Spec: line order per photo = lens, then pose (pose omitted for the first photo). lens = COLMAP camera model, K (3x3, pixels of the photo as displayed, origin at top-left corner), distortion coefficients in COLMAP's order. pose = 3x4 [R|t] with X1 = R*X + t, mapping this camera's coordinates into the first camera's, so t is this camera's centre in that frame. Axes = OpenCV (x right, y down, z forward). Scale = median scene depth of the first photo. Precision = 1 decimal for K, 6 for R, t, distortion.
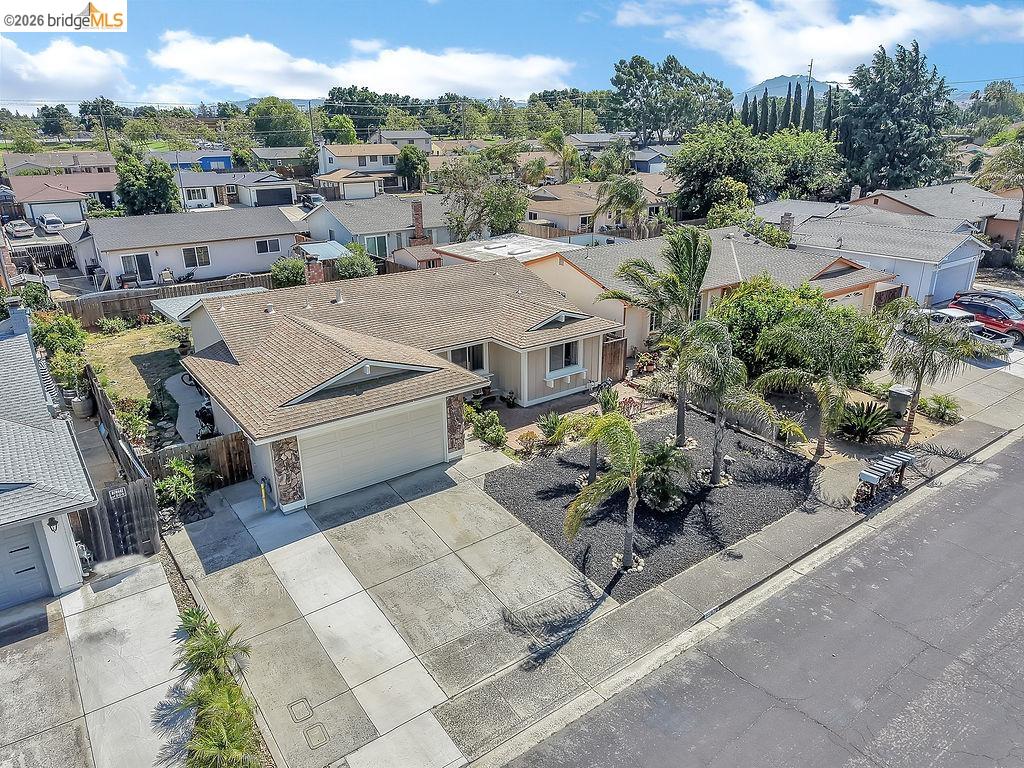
lens RADIAL K [[705.1, 0, 512.0], [0, 705.1, 384.0], [0, 0, 1]] dist [0.005282, -0.000983]
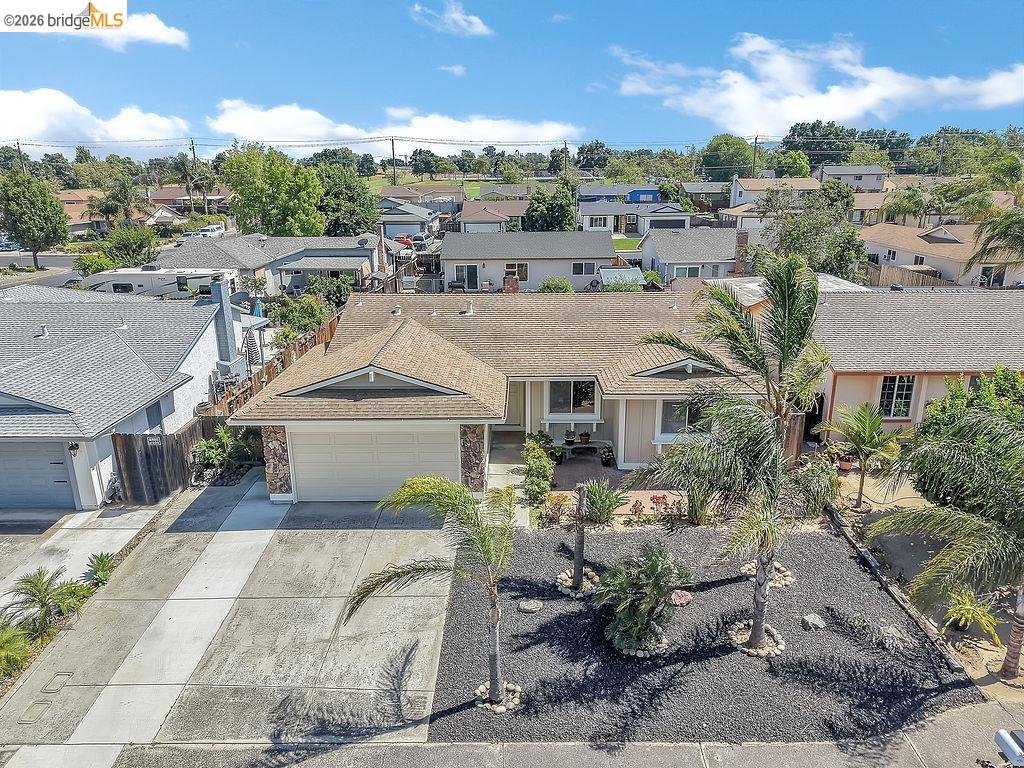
lens RADIAL K [[705.1, 0, 512.0], [0, 705.1, 384.0], [0, 0, 1]] dist [0.005282, -0.000983]
pose [[0.793082, 0.174759, -0.583507, 0.405432], [-0.206651, 0.978339, 0.012138, -0.050406], [0.572989, 0.110956, 0.812017, 0.295688]]
